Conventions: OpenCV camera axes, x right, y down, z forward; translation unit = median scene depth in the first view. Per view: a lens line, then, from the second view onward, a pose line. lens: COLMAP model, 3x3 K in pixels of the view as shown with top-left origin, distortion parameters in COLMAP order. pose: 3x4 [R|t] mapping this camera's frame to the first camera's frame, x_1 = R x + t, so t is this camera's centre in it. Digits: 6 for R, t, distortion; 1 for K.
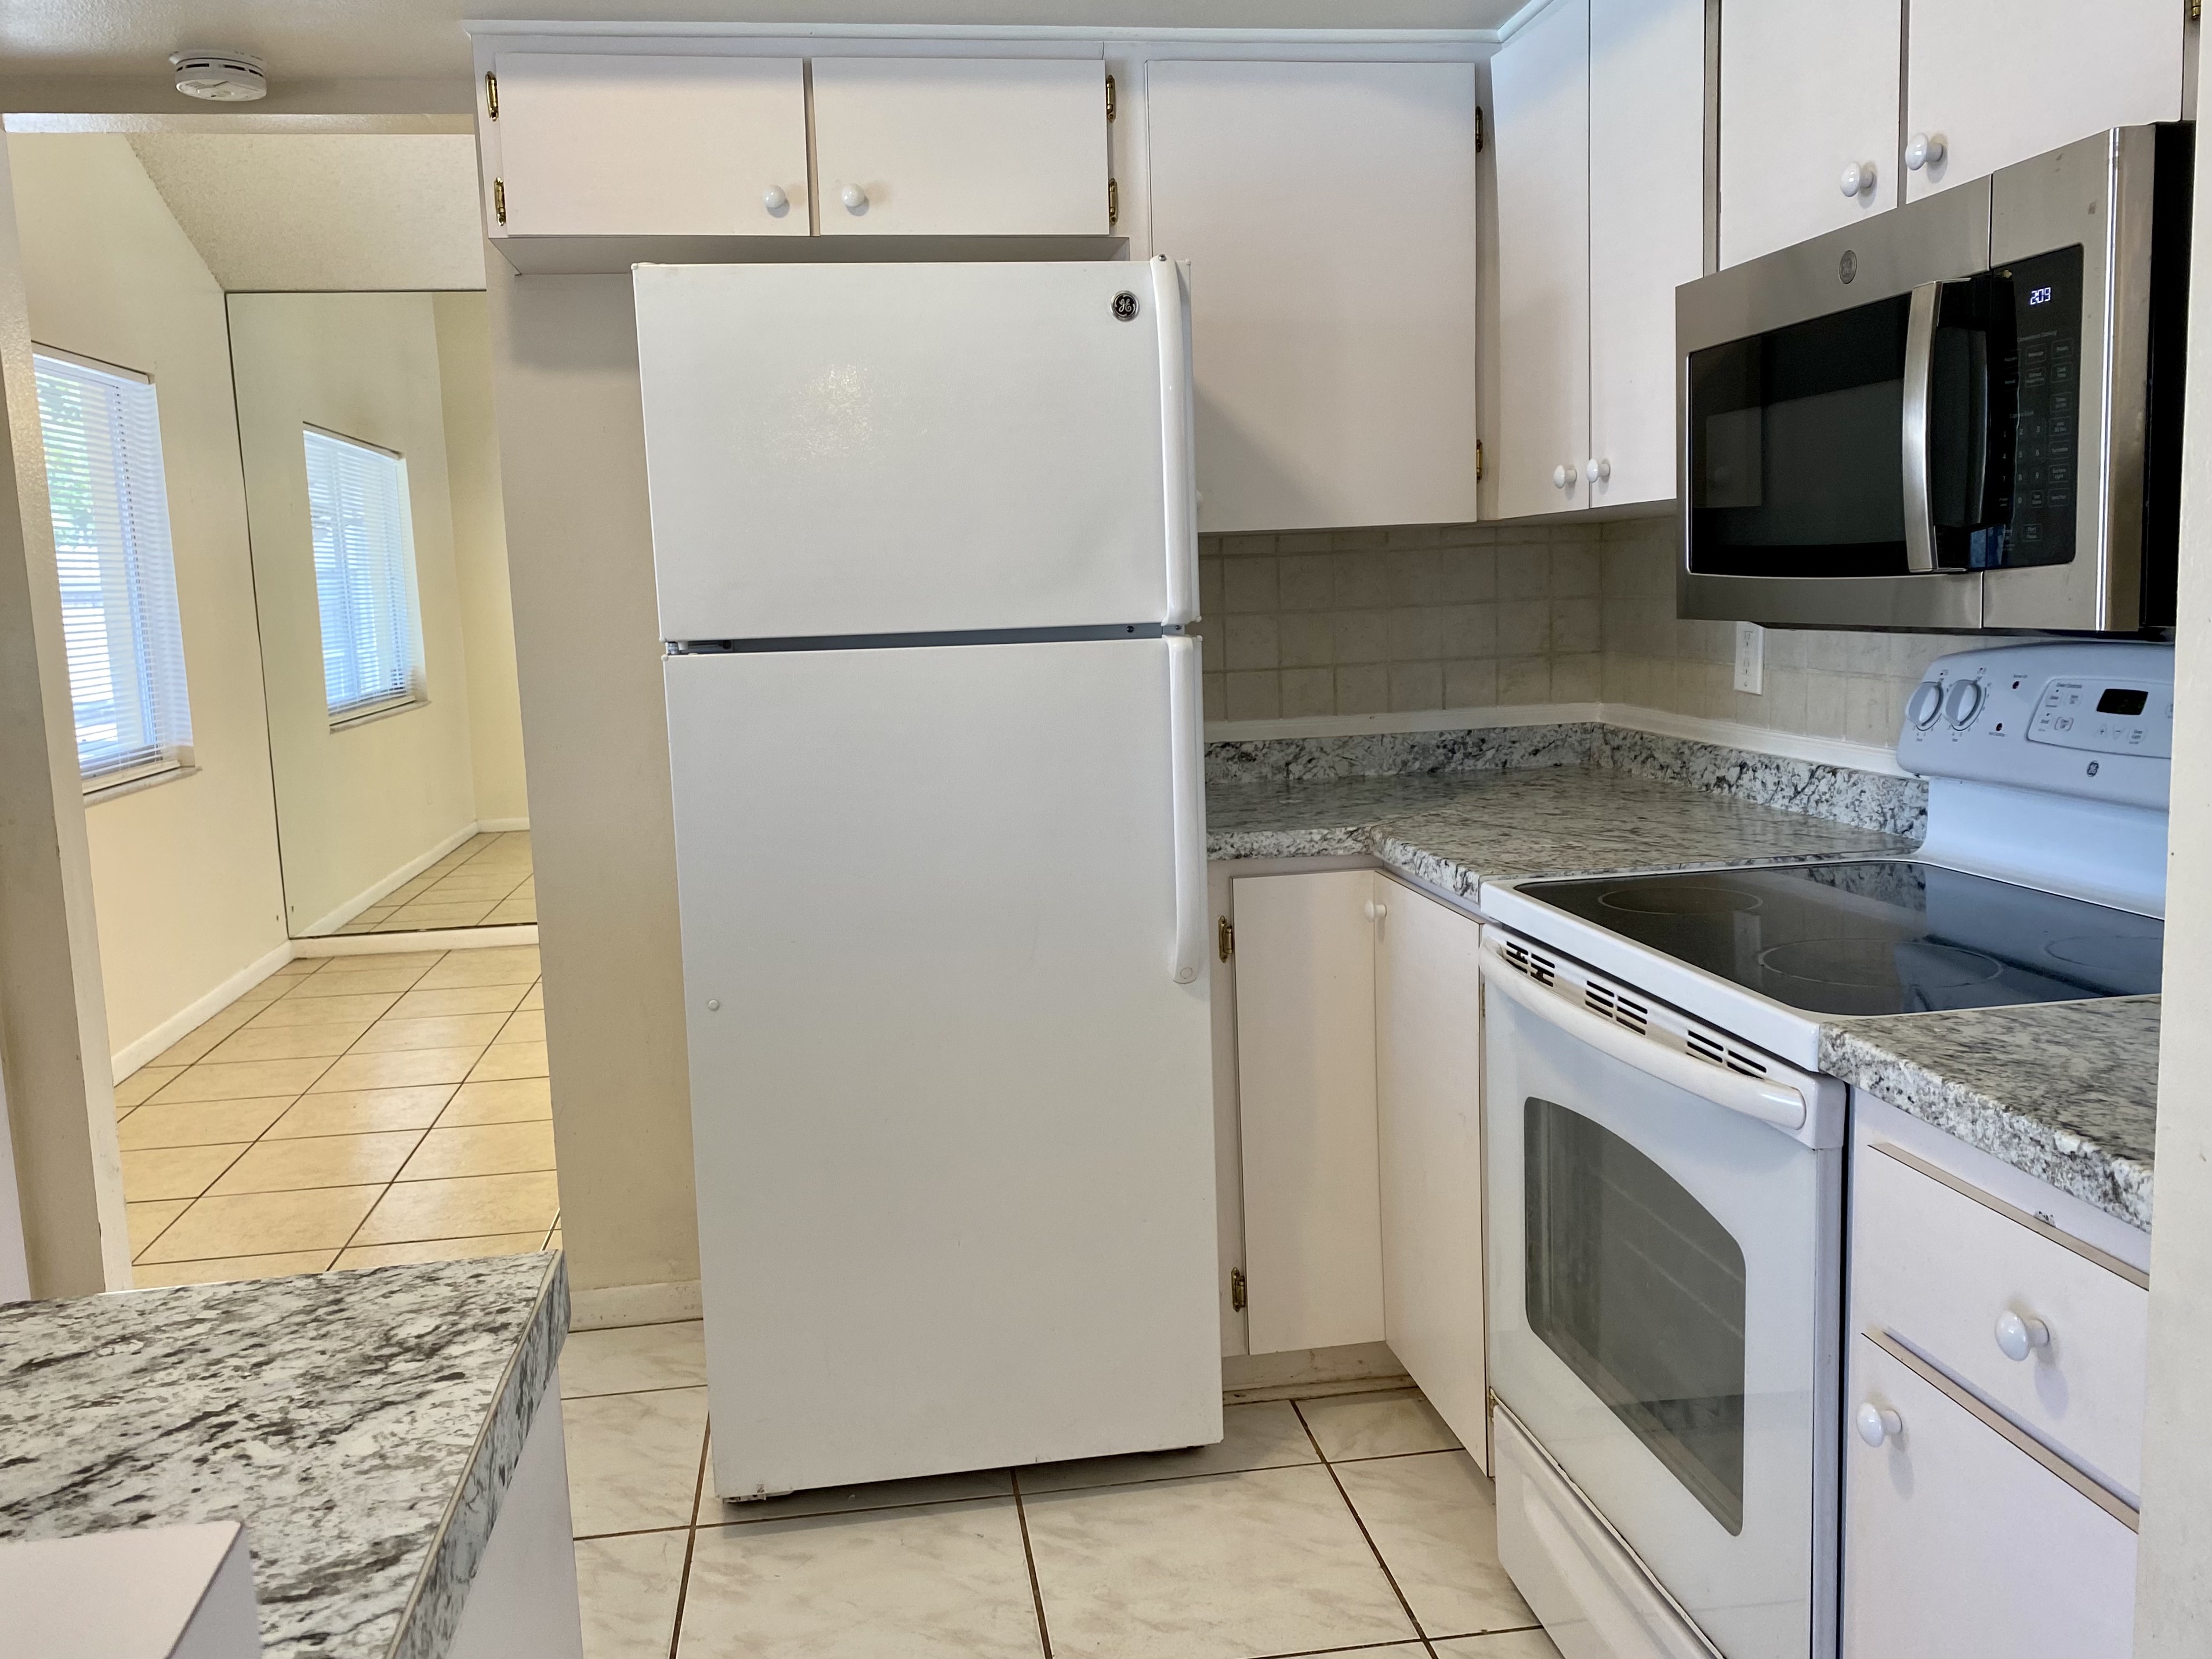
lens RADIAL K [[1807.3, 0, 1100.9], [0, 1807.3, 832.3], [0, 0, 1]] dist [0.008192, -0.016575]
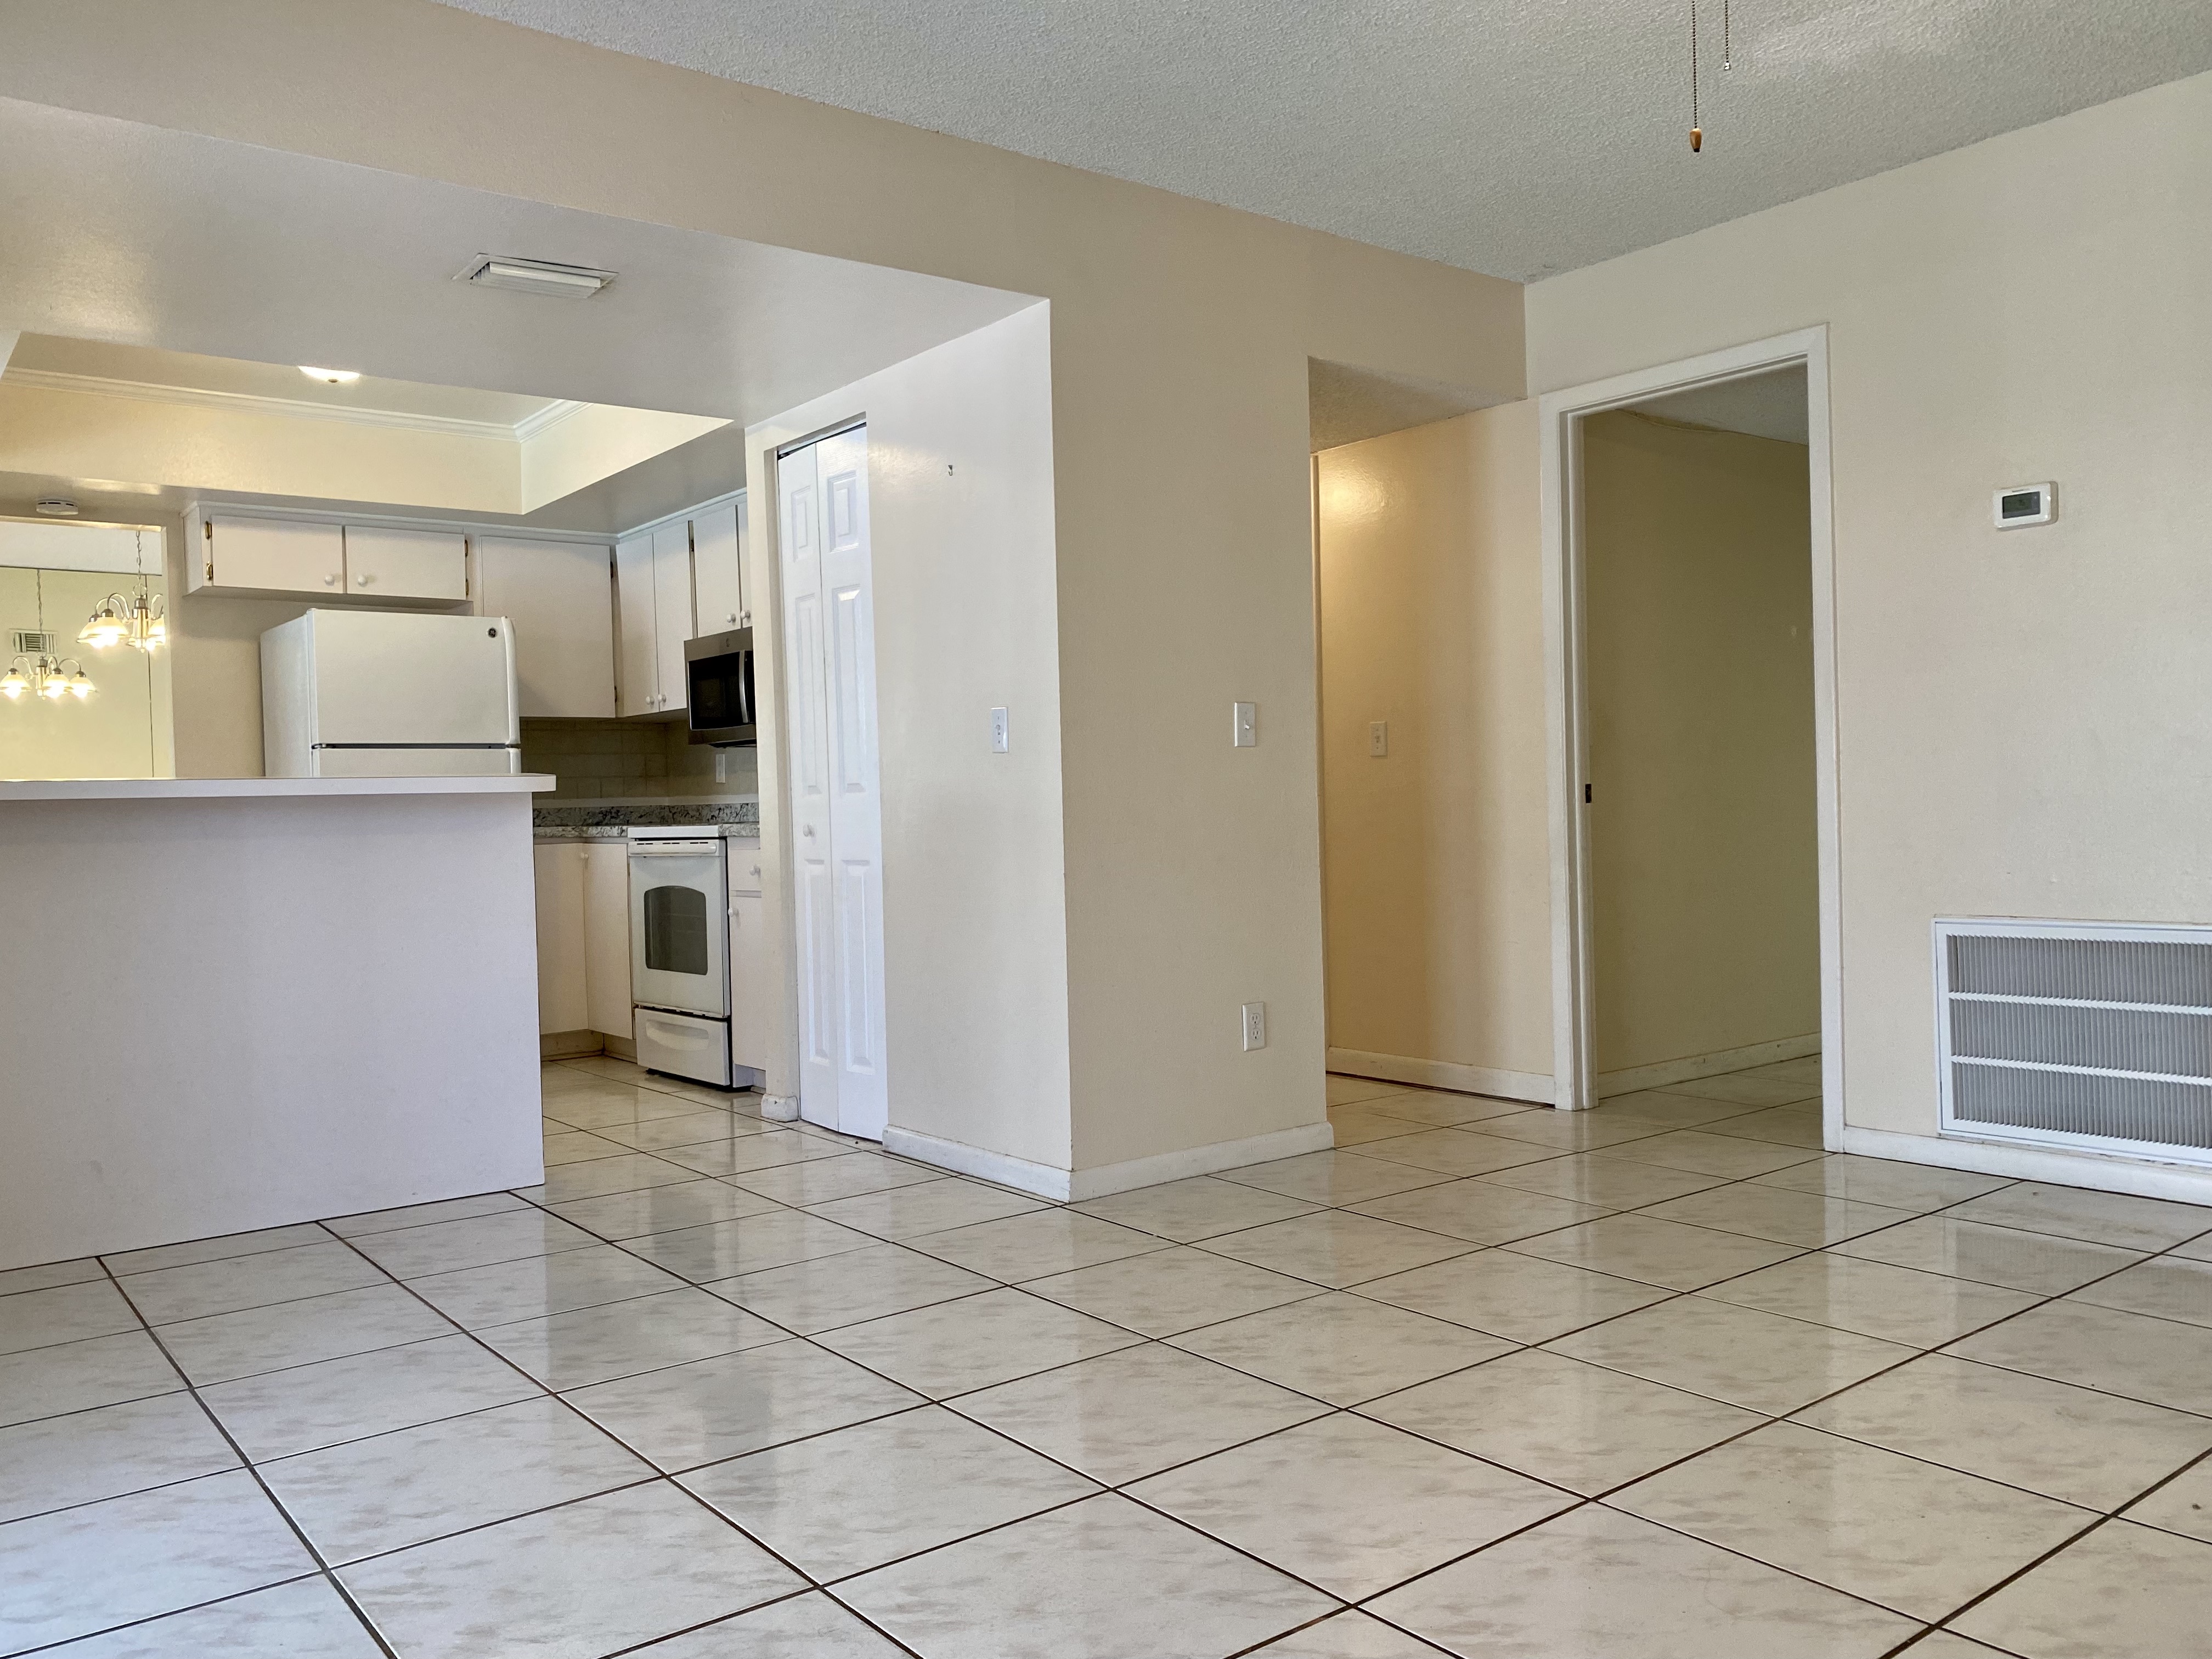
lens RADIAL K [[1690.8, 0, 1110.9], [0, 1690.8, 843.8], [0, 0, 1]] dist [0.043711, -0.042140]
pose [[0.868978, 0.000742, 0.494850, -0.424087], [0.062923, 0.991716, -0.111982, 0.363806], [-0.490833, 0.128447, 0.861733, -1.589161]]
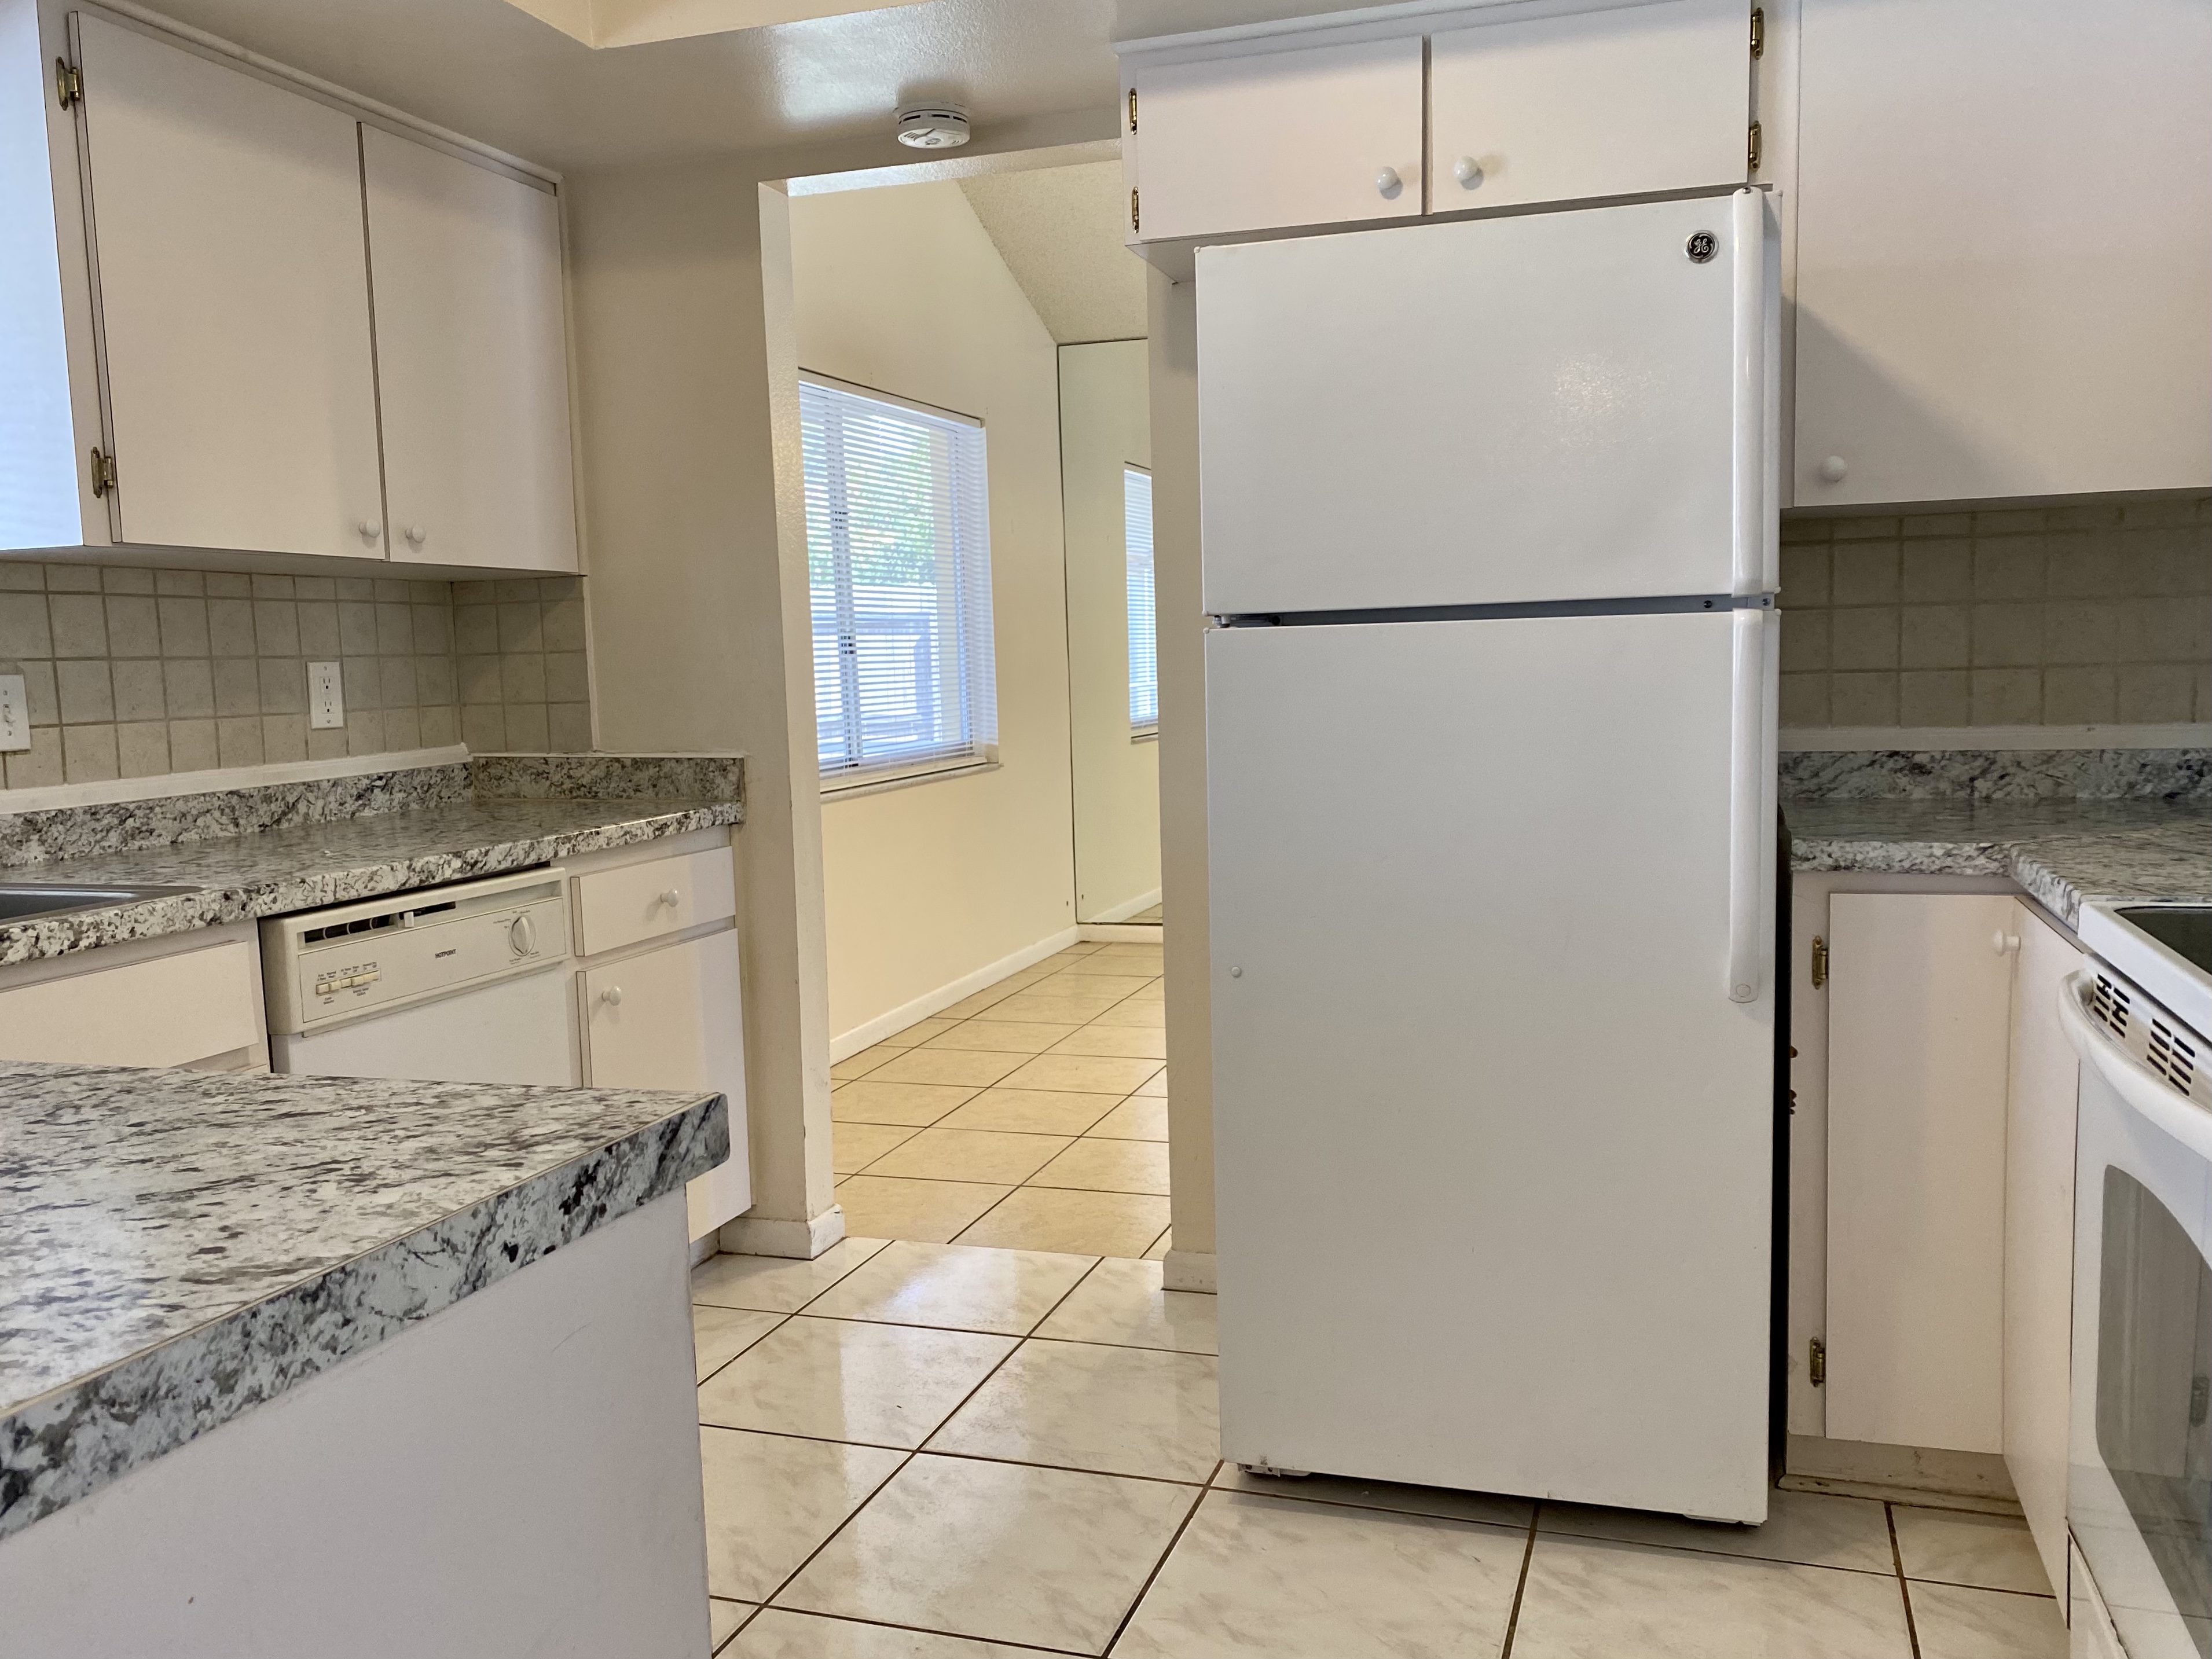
lens RADIAL K [[1801.5, 0, 1113.2], [0, 1801.5, 845.3], [0, 0, 1]] dist [0.006524, -0.010679]
pose [[0.891422, 0.059098, -0.449304, 0.158933], [-0.066651, 0.997776, -0.000996, 0.027599], [0.448246, 0.030834, 0.893378, 0.056544]]
